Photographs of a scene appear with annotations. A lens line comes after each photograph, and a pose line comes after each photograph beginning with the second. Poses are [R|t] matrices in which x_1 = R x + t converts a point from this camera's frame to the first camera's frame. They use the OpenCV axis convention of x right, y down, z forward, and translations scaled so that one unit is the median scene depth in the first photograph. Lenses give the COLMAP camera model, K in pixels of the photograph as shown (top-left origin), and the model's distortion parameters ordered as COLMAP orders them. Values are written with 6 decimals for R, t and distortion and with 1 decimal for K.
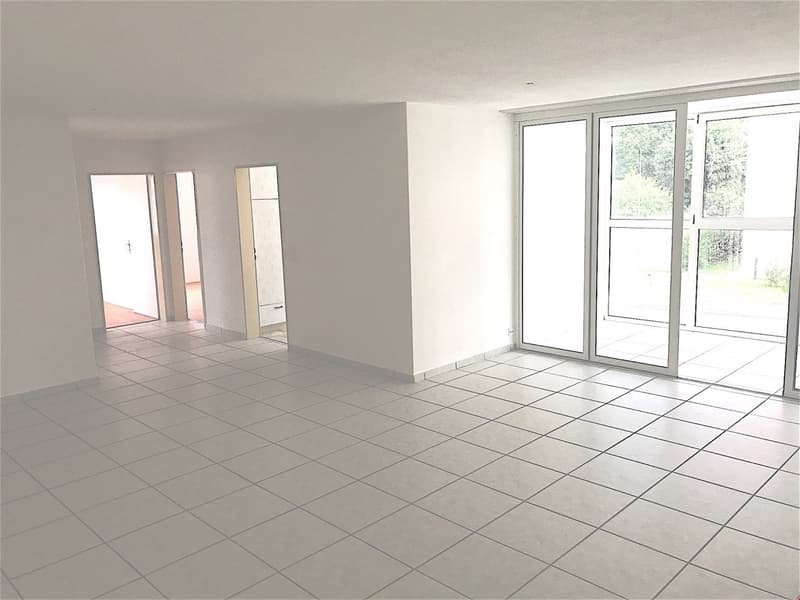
lens RADIAL K [[650.9, 0, 400.0], [0, 650.9, 300.0], [0, 0, 1]] dist [-0.000679, -0.000468]
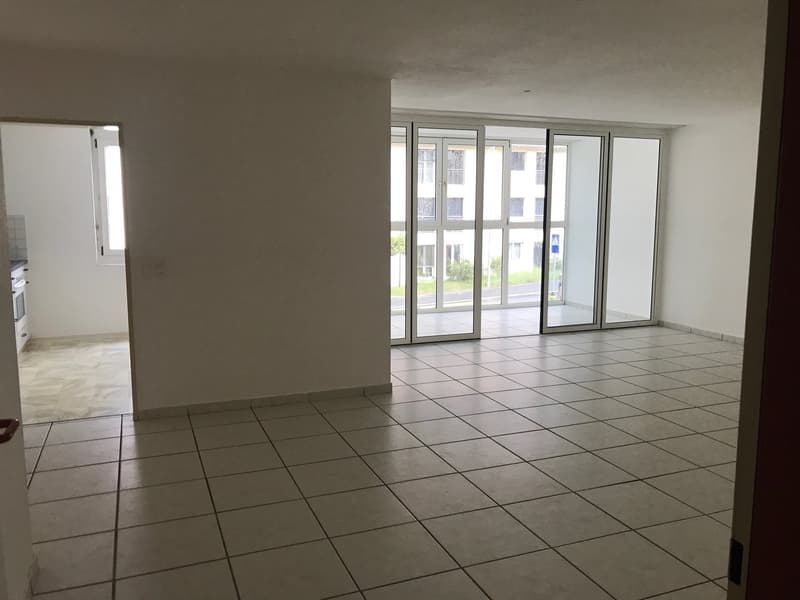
lens RADIAL K [[650.9, 0, 400.0], [0, 650.9, 300.0], [0, 0, 1]] dist [-0.000679, -0.000468]
pose [[0.379143, -0.104220, 0.919450, -0.991166], [0.121735, 0.990619, 0.062088, -0.085374], [-0.917296, 0.088389, 0.388273, 0.855737]]
